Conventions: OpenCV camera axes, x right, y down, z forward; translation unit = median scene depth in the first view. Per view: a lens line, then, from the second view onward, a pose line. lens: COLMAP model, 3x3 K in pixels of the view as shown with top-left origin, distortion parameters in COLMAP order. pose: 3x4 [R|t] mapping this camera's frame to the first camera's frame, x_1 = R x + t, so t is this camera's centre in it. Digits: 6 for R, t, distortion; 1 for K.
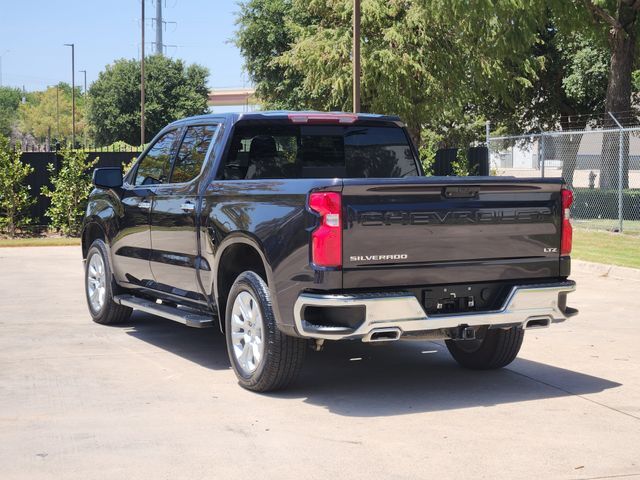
lens RADIAL K [[1236.4, 0, 316.9], [0, 1236.4, 196.8], [0, 0, 1]] dist [-0.625819, 5.766171]
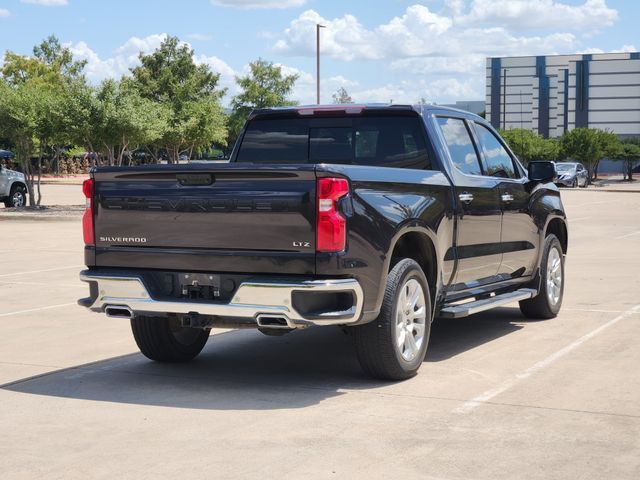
lens RADIAL K [[1236.4, 0, 316.9], [0, 1236.4, 196.8], [0, 0, 1]] dist [-0.625819, 5.766171]
pose [[0.632387, 0.014052, -0.774525, 0.953555], [-0.019530, 0.999807, 0.002193, 0.006115], [0.774406, 0.013740, 0.632539, 0.442395]]
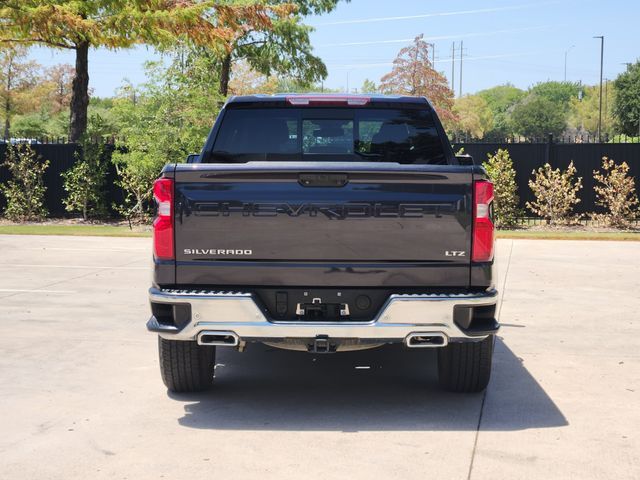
lens RADIAL K [[1236.4, 0, 316.9], [0, 1236.4, 196.8], [0, 0, 1]] dist [-0.625819, 5.766171]
pose [[0.894618, 0.022296, -0.446275, 0.498079], [-0.020259, 0.999751, 0.009335, -0.000686], [0.446373, 0.000690, 0.894847, 0.224326]]
